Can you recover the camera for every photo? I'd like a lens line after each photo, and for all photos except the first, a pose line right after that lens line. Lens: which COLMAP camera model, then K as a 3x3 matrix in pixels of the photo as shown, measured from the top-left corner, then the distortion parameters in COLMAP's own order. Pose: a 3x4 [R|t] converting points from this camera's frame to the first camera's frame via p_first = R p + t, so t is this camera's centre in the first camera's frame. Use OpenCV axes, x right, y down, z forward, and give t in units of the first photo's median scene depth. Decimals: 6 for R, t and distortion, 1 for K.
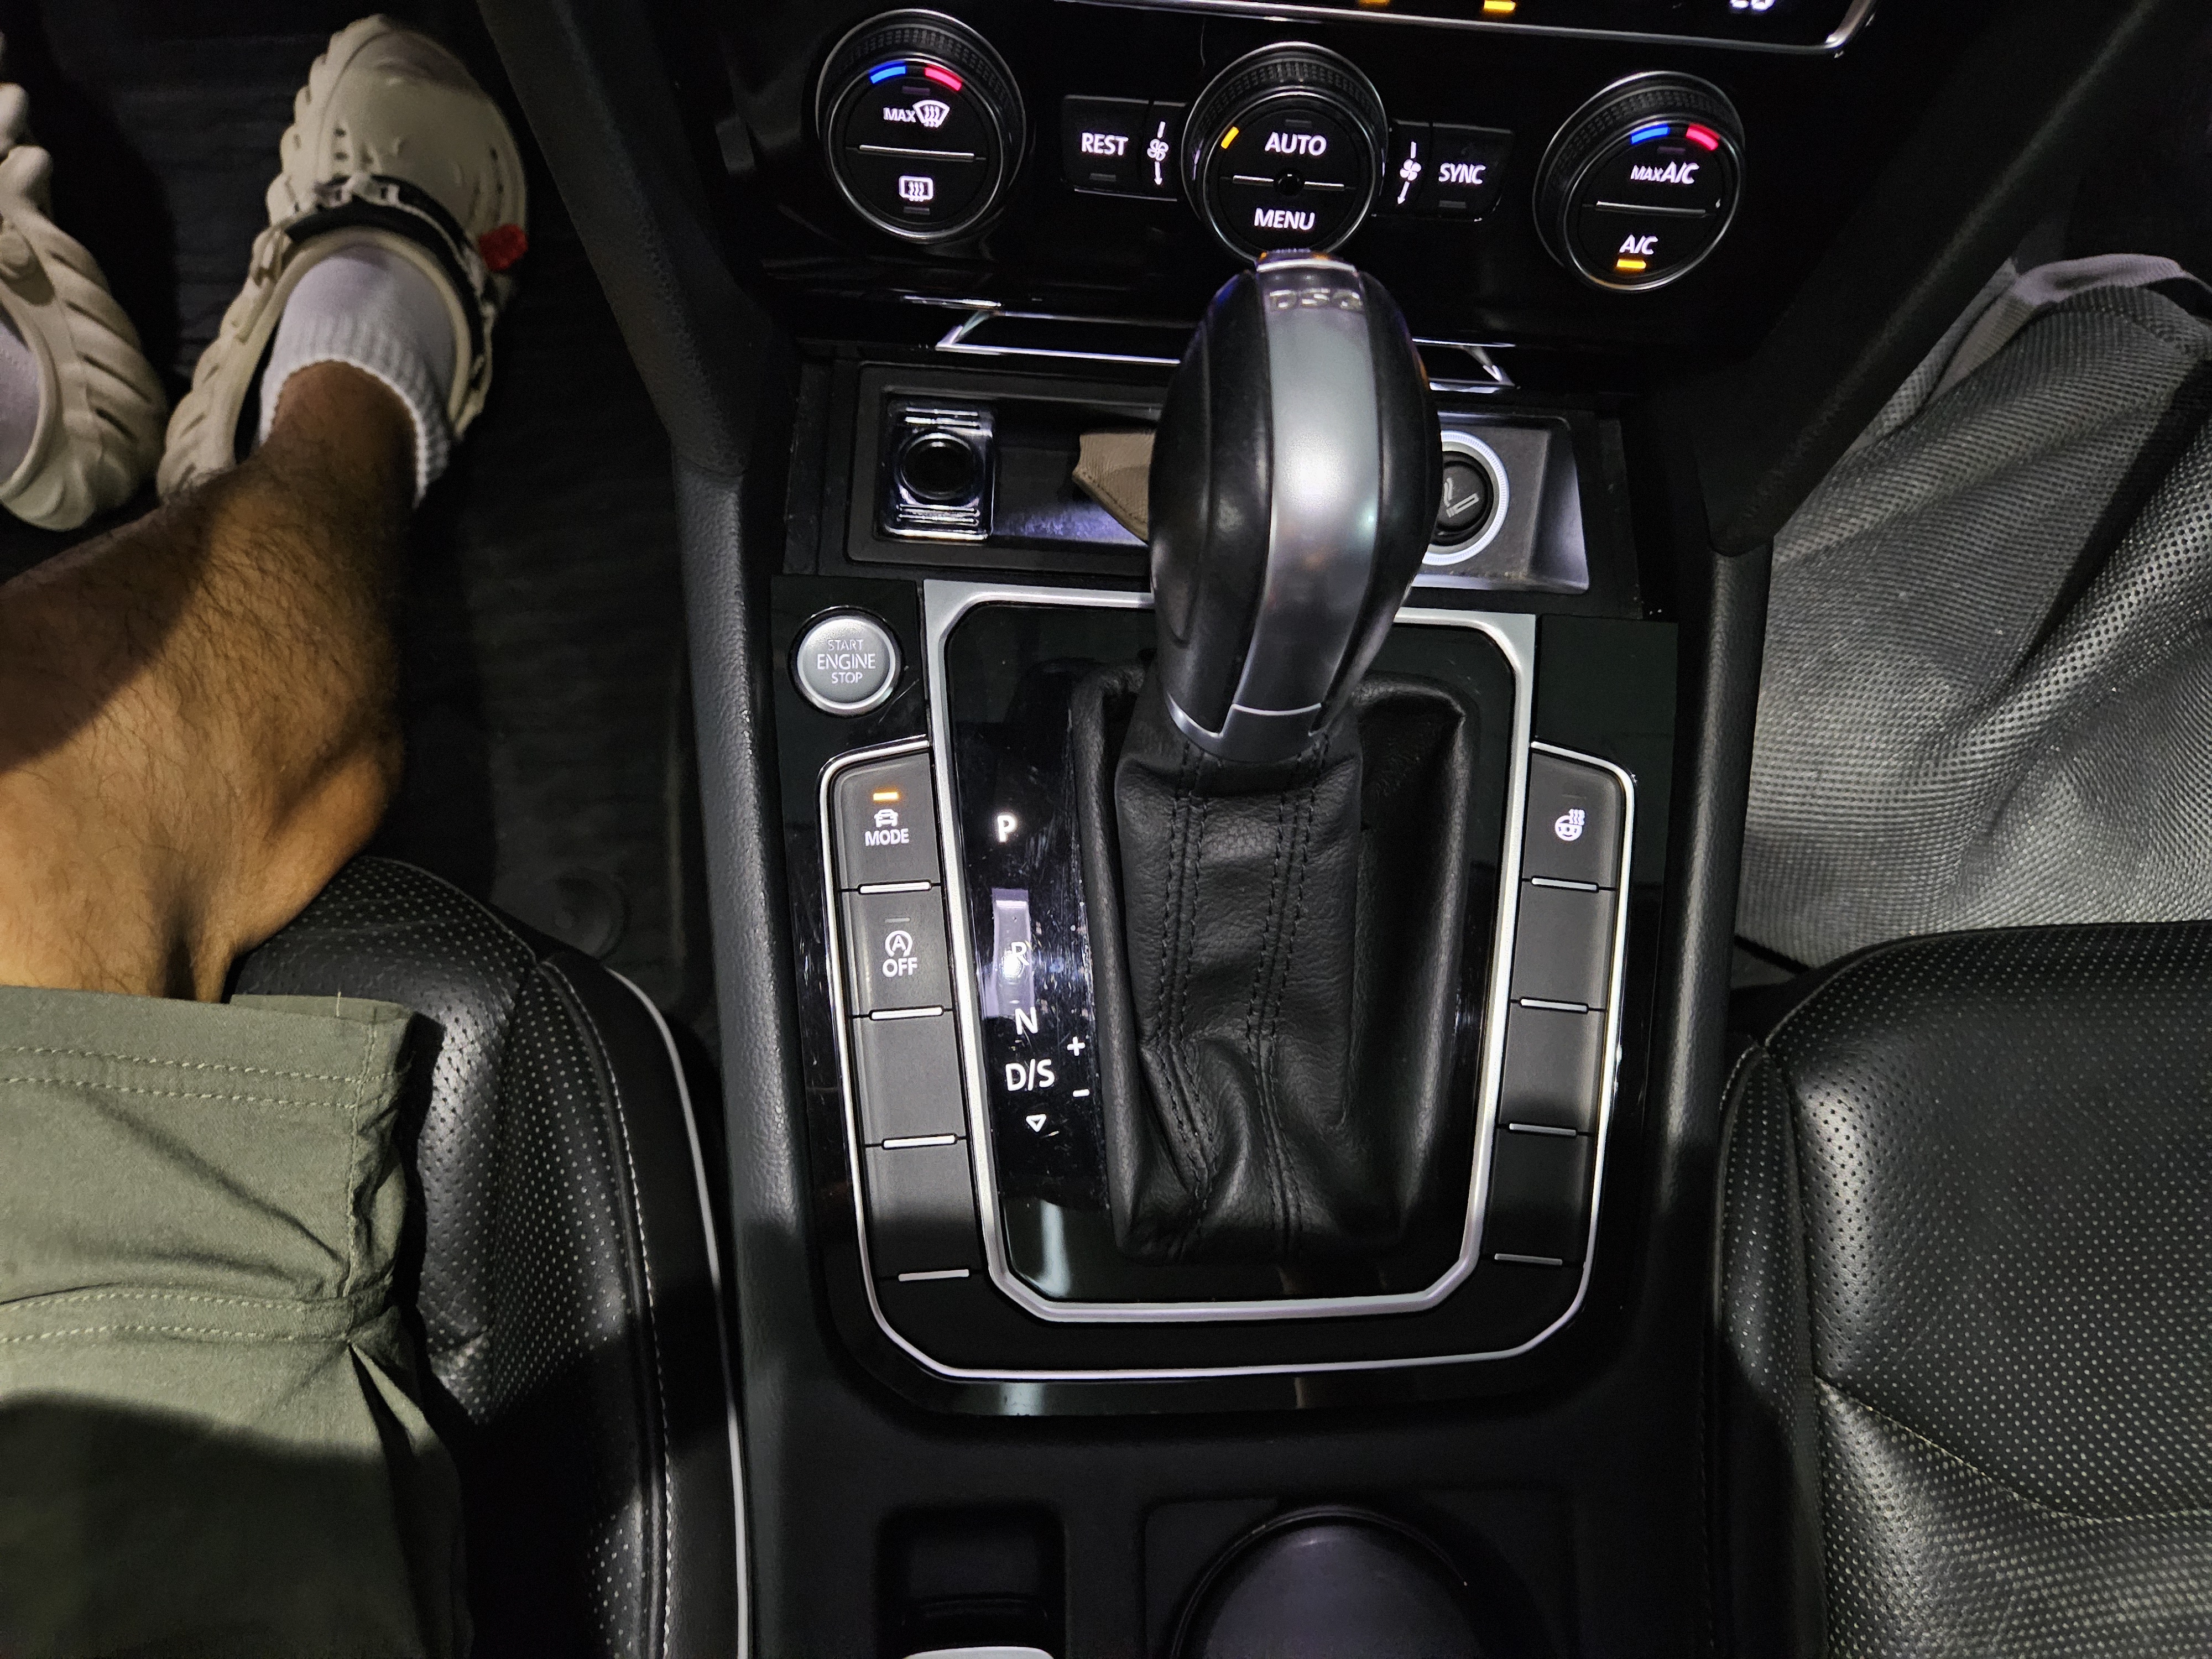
lens RADIAL K [[1504.4, 0, 1111.6], [0, 1504.4, 871.9], [0, 0, 1]] dist [0.040387, -0.040415]
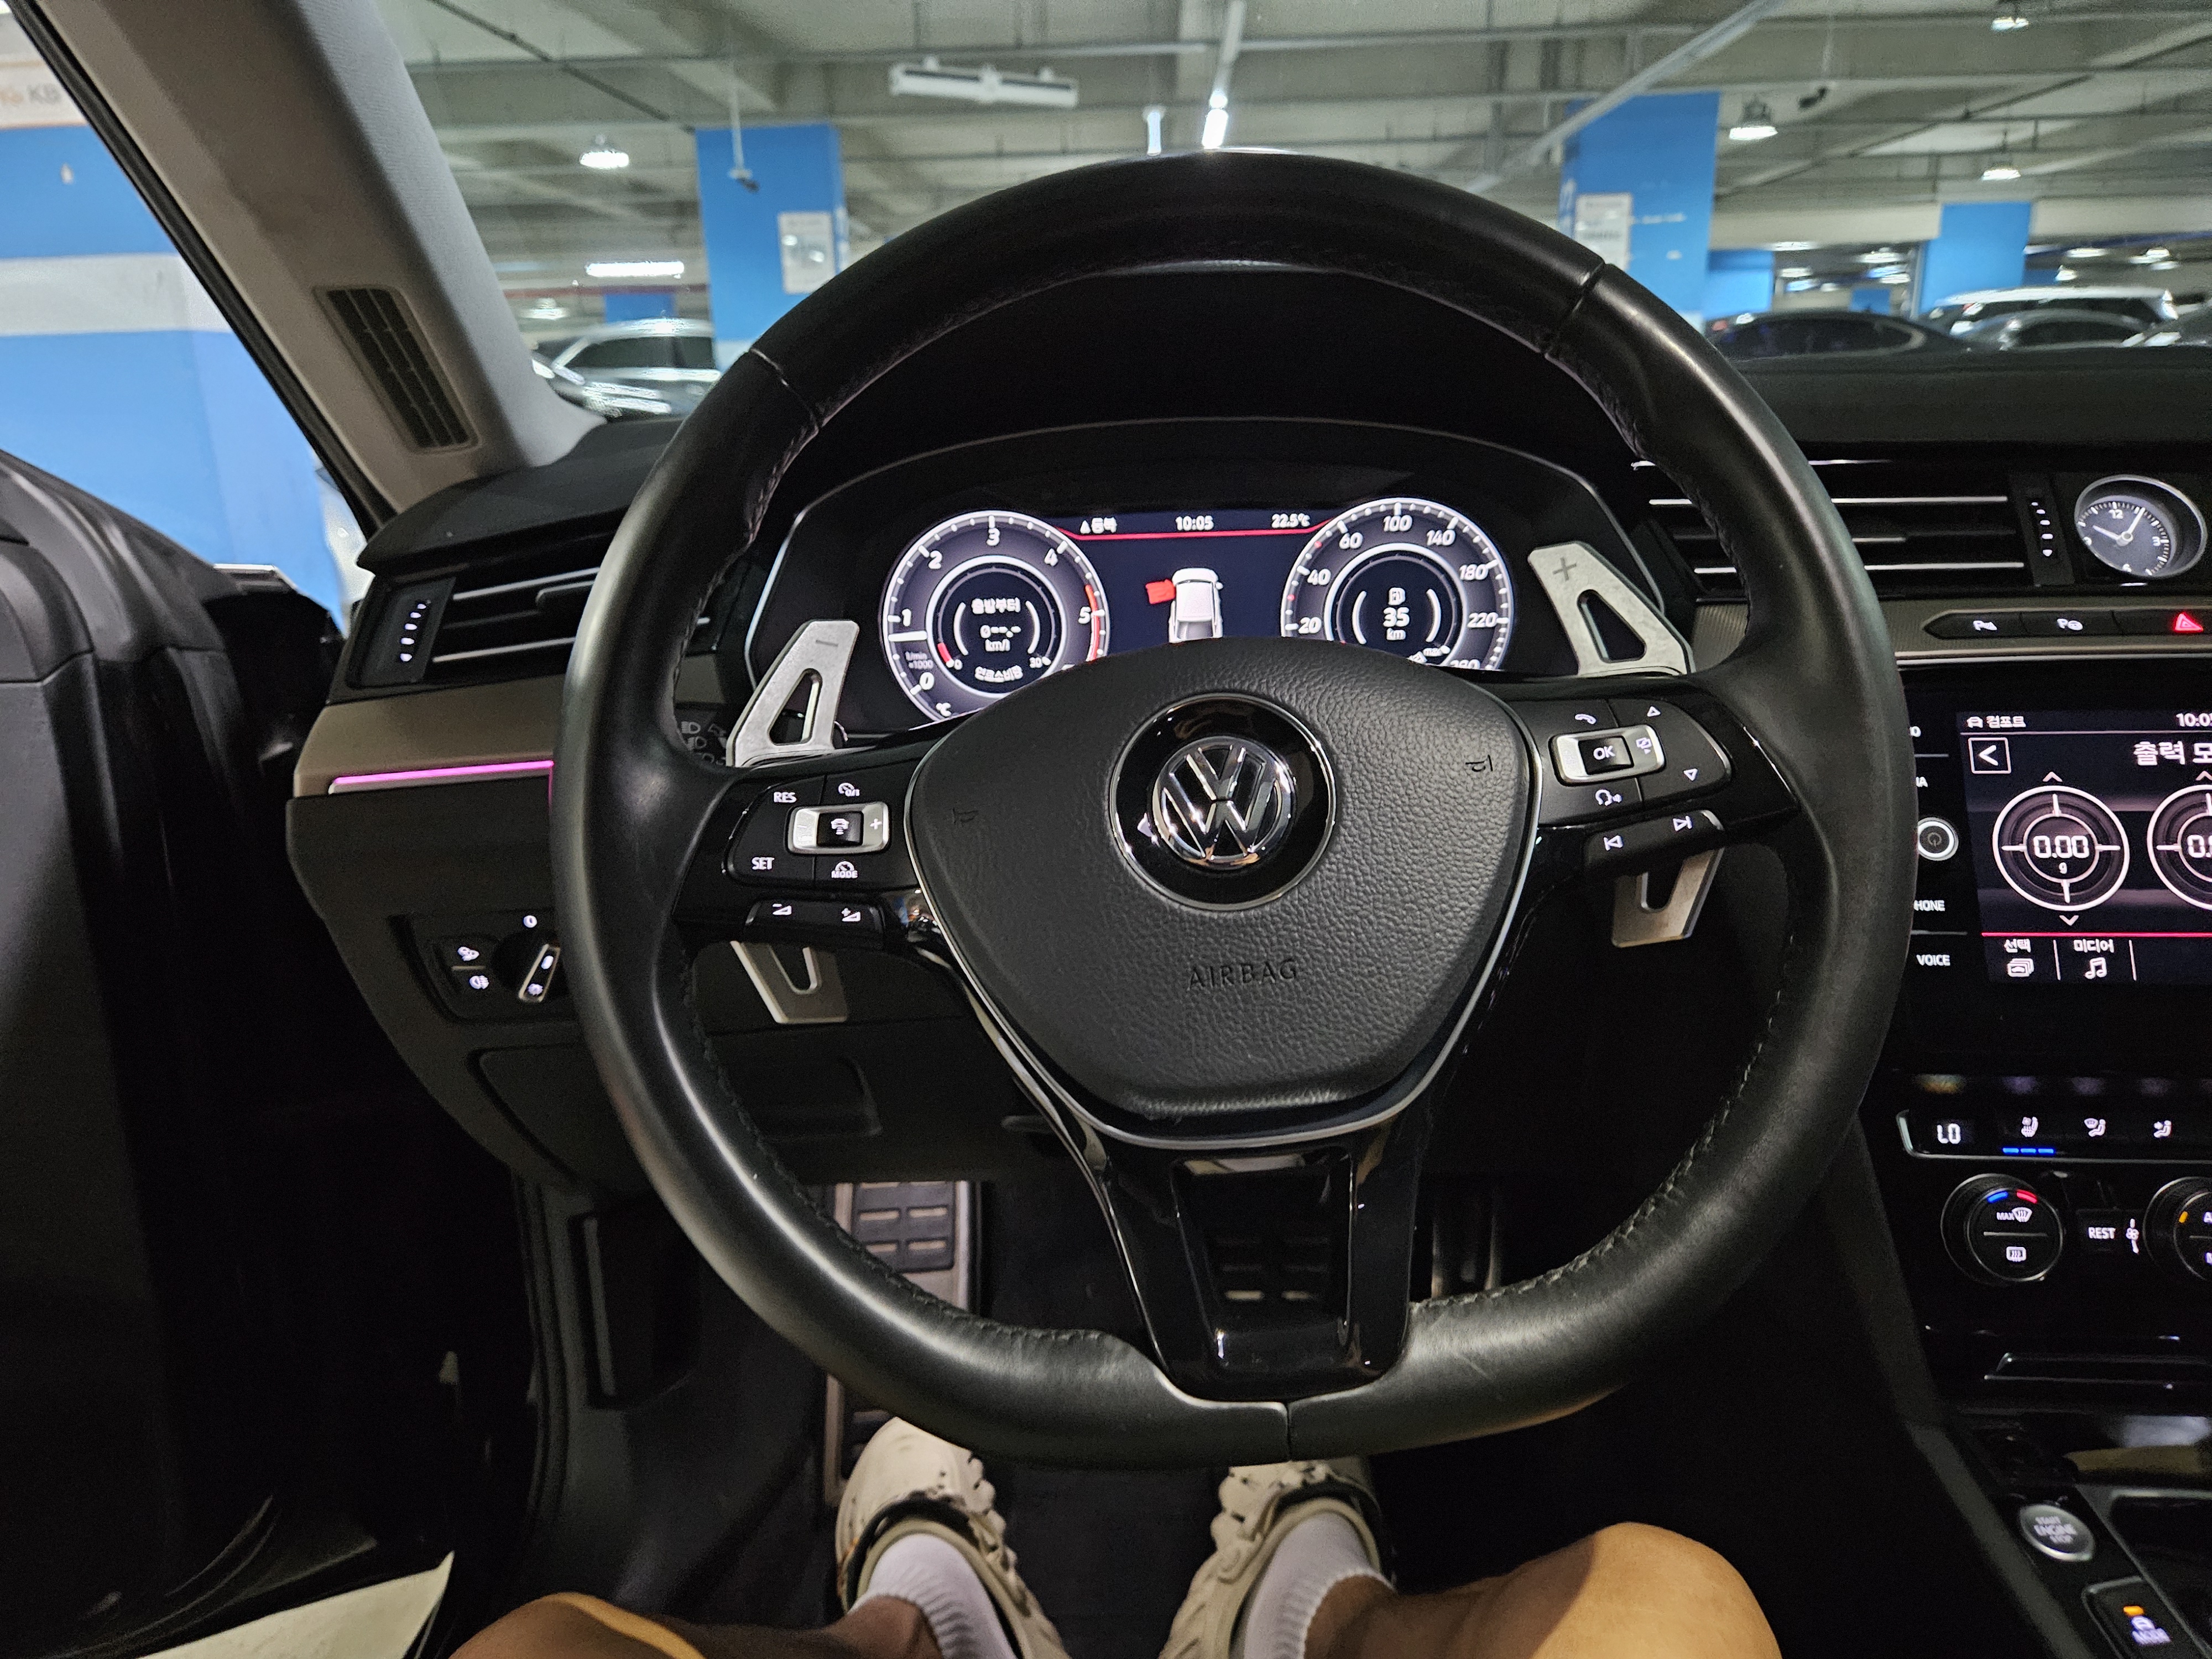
lens RADIAL K [[1483.4, 0, 1118.0], [0, 1483.4, 843.0], [0, 0, 1]] dist [0.067307, -0.058597]
pose [[0.993807, -0.084467, -0.072200, -1.038655], [-0.011075, 0.571229, -0.820716, 0.796101], [0.110566, 0.816433, 0.566756, -0.596005]]
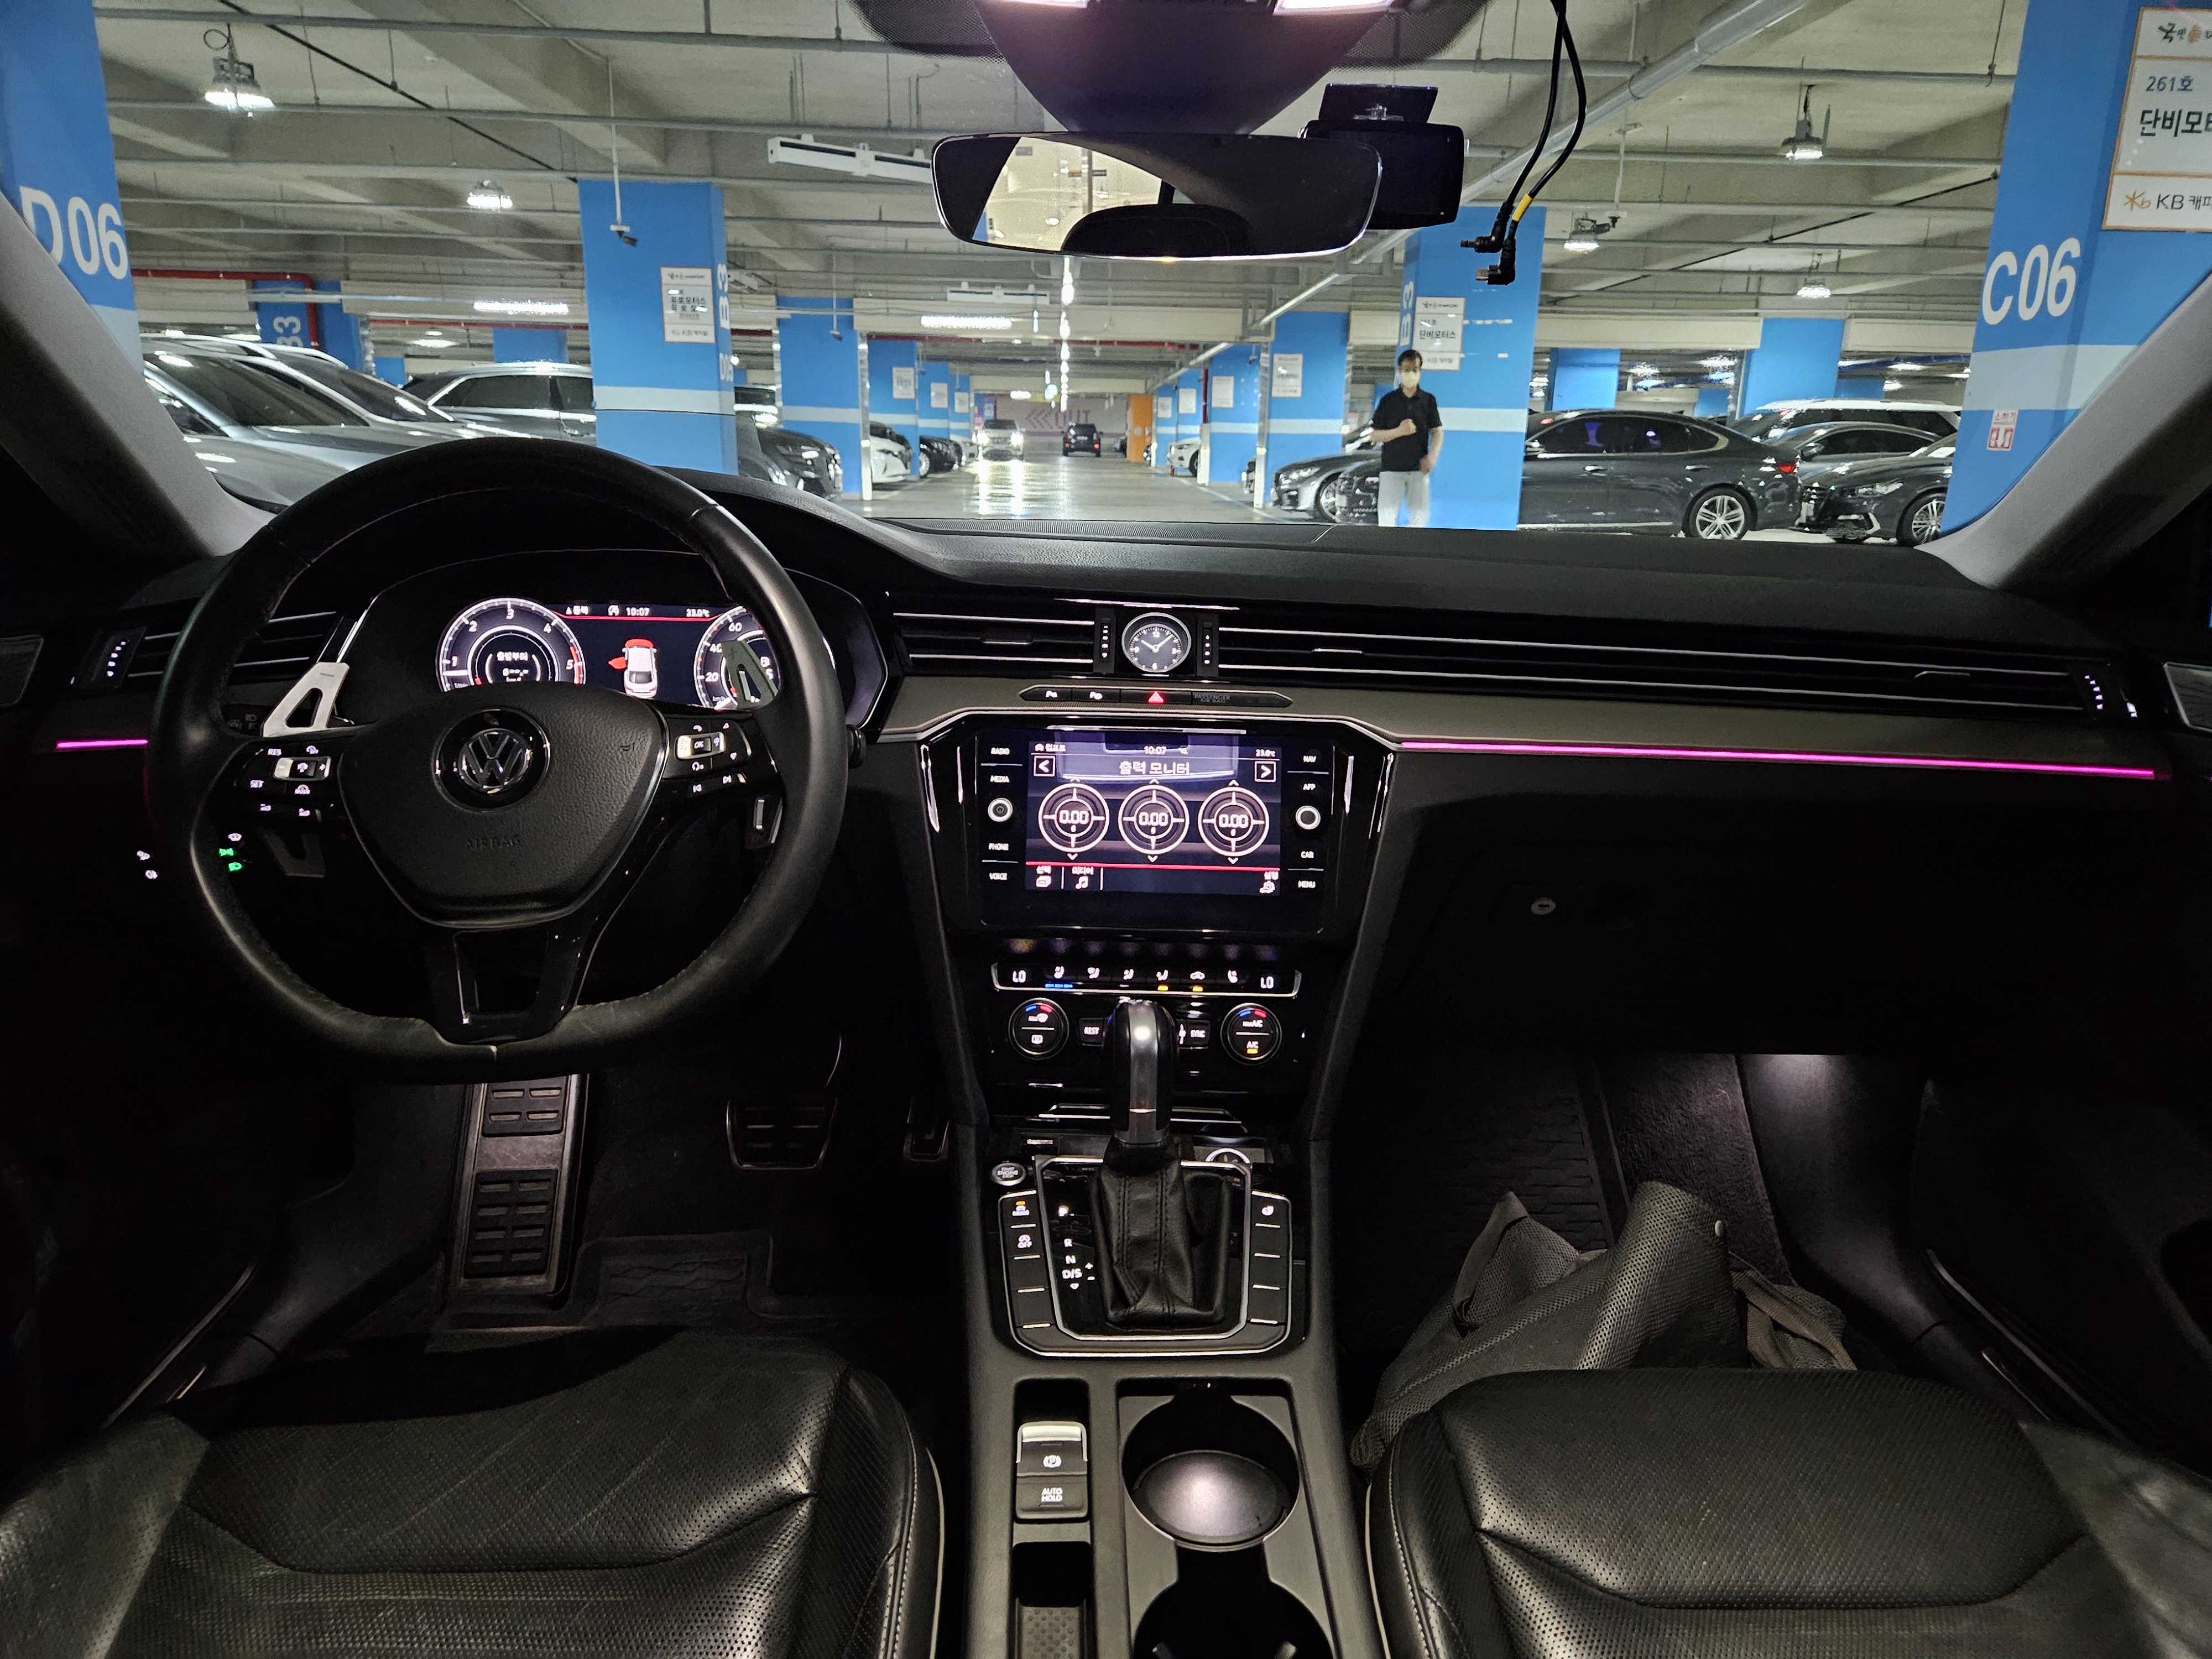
lens RADIAL K [[1455.5, 0, 1113.4], [0, 1455.5, 850.0], [0, 0, 1]] dist [0.083871, -0.067420]
pose [[0.998413, -0.056260, 0.002616, 0.058448], [0.033145, 0.549382, -0.834914, 2.031934], [0.045535, 0.833675, 0.550375, -1.142263]]
